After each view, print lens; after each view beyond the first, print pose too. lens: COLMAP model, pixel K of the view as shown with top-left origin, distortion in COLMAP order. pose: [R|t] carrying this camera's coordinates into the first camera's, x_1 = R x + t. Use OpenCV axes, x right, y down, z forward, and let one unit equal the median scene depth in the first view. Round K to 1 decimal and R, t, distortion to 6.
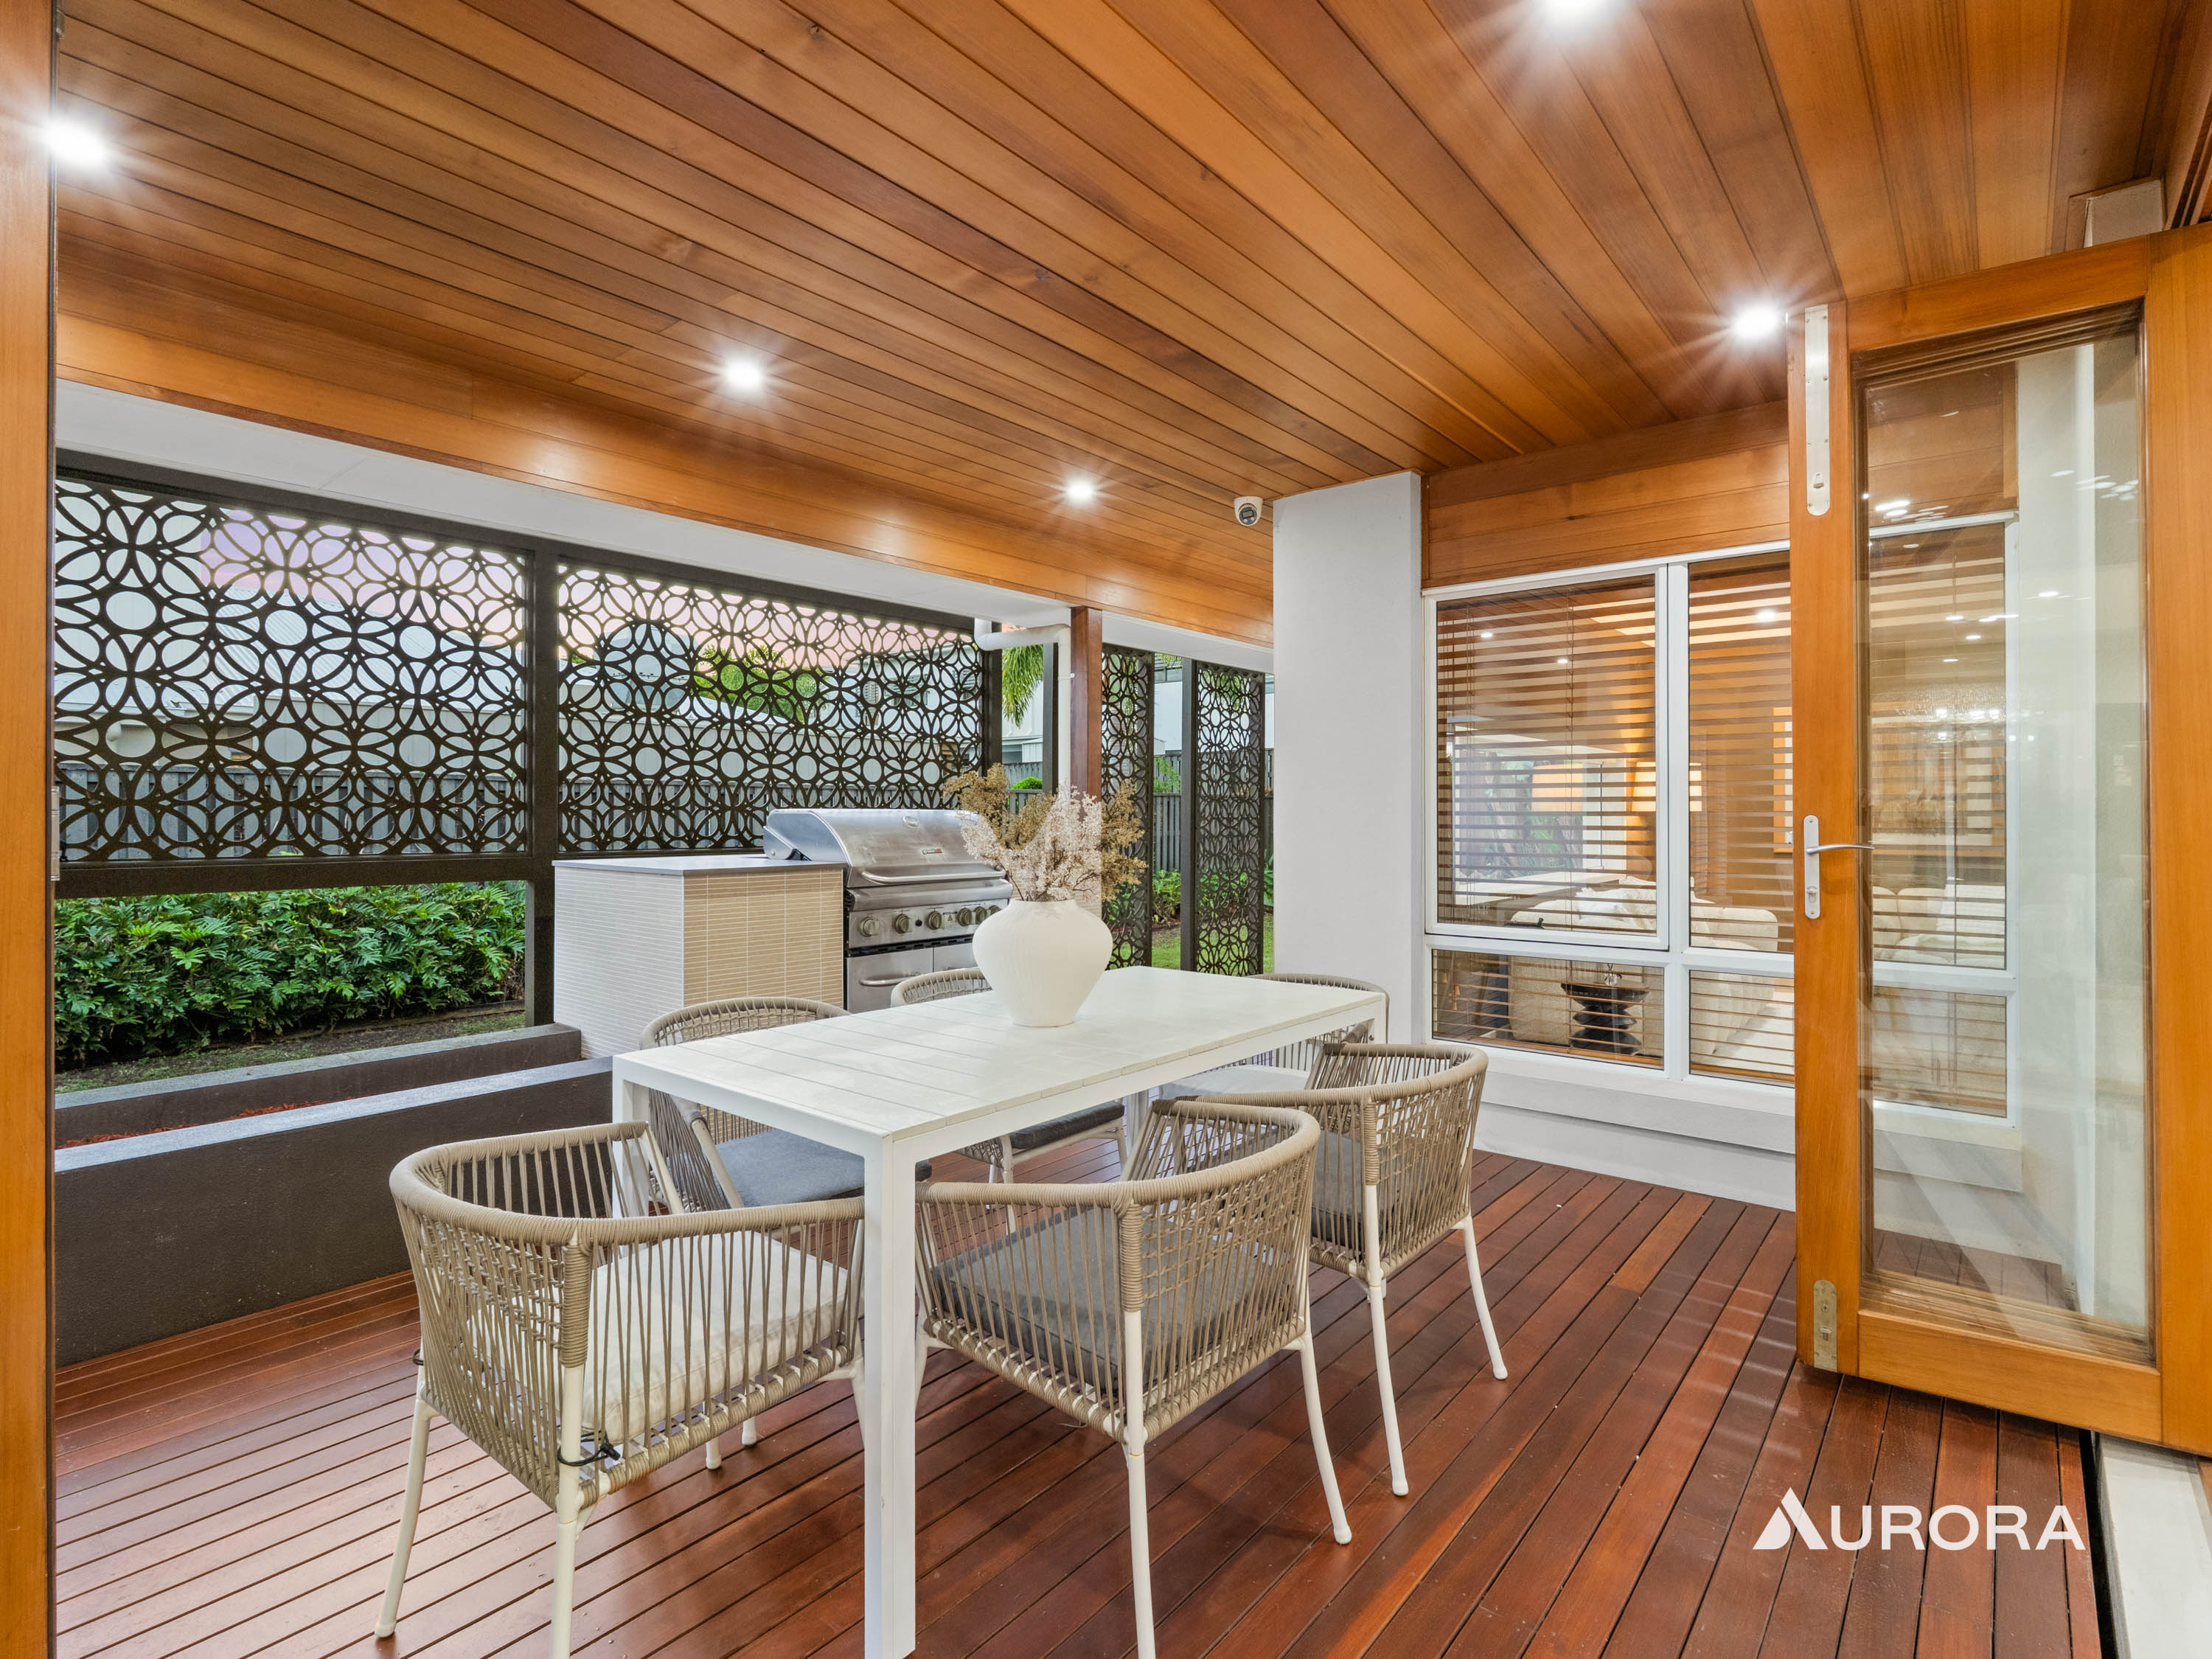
lens RADIAL K [[1094.4, 0, 1110.9], [0, 1094.4, 798.8], [0, 0, 1]] dist [0.000013, 0.001042]
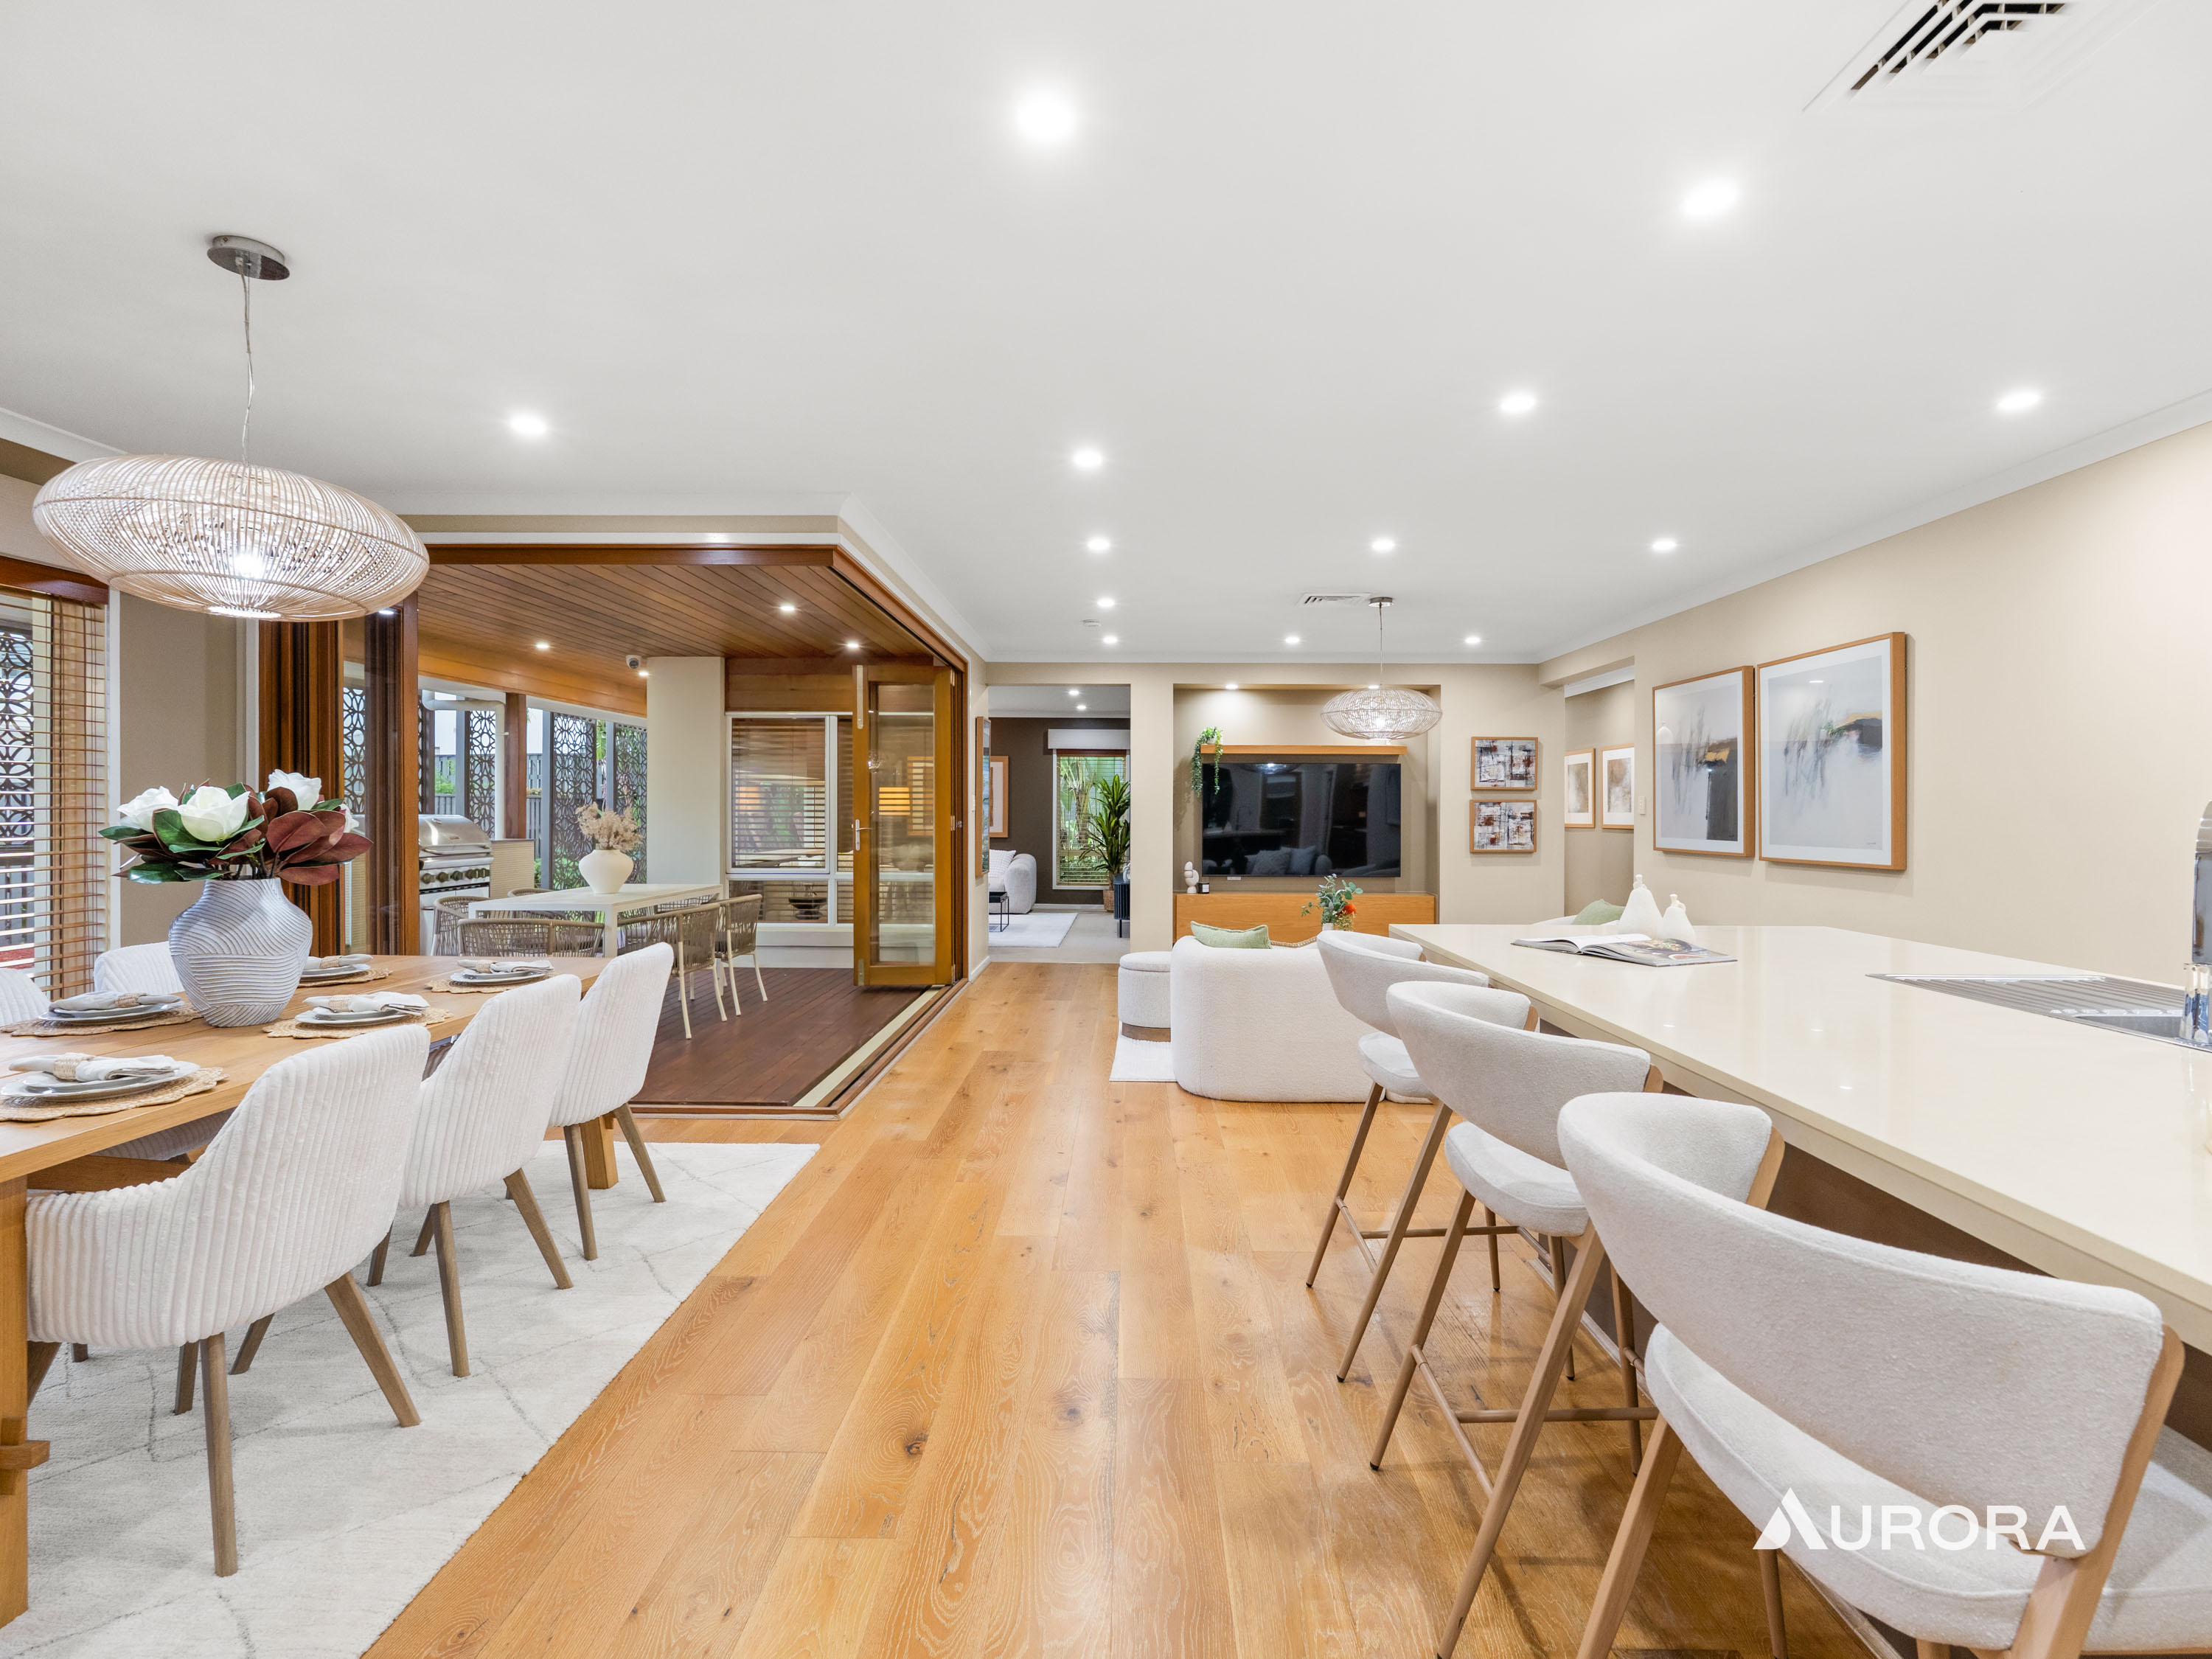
lens RADIAL K [[1093.1, 0, 1106.0], [0, 1093.1, 829.5], [0, 0, 1]] dist [-0.000573, -0.000147]
pose [[0.788632, -0.007522, 0.614819, -0.454069], [-0.012051, 0.999544, 0.027686, -0.031140], [-0.614747, -0.029243, 0.788182, -1.171203]]
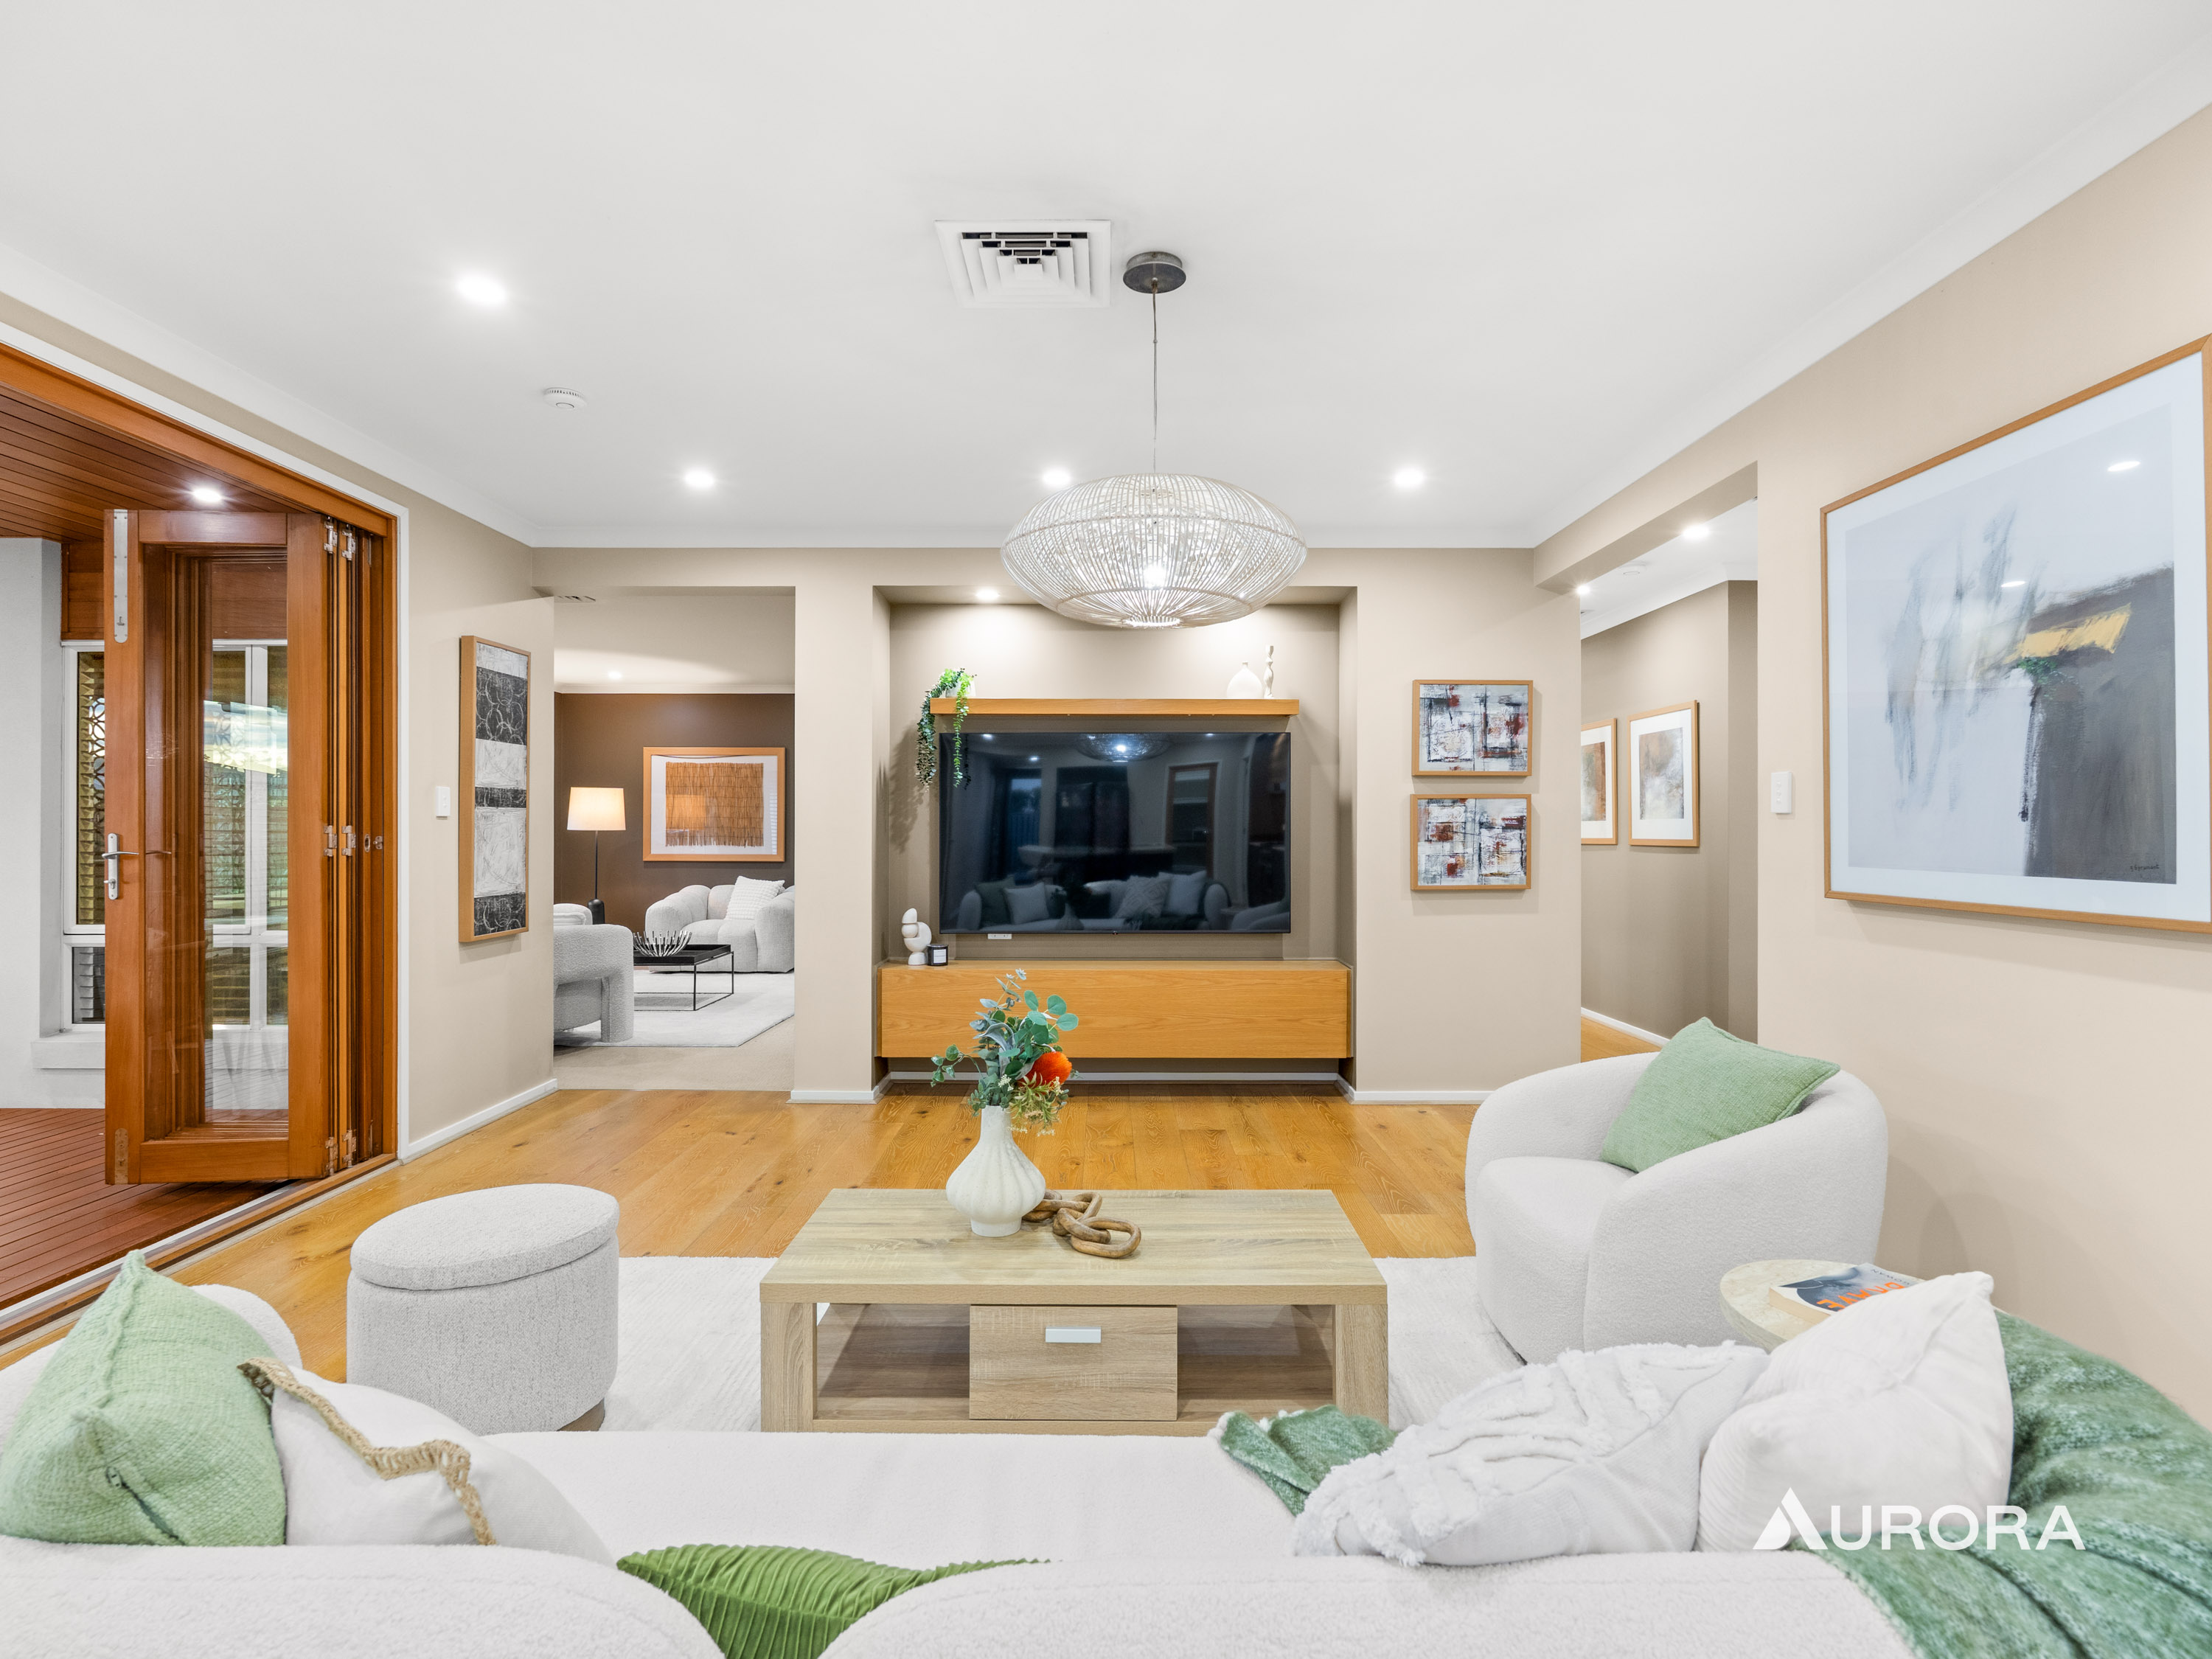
lens RADIAL K [[1093.1, 0, 1106.0], [0, 1093.1, 829.5], [0, 0, 1]] dist [-0.000573, -0.000147]
pose [[0.776653, -0.000766, 0.629928, 0.429020], [-0.008246, 0.999901, 0.011382, -0.011759], [-0.629874, -0.014035, 0.776570, -0.627781]]
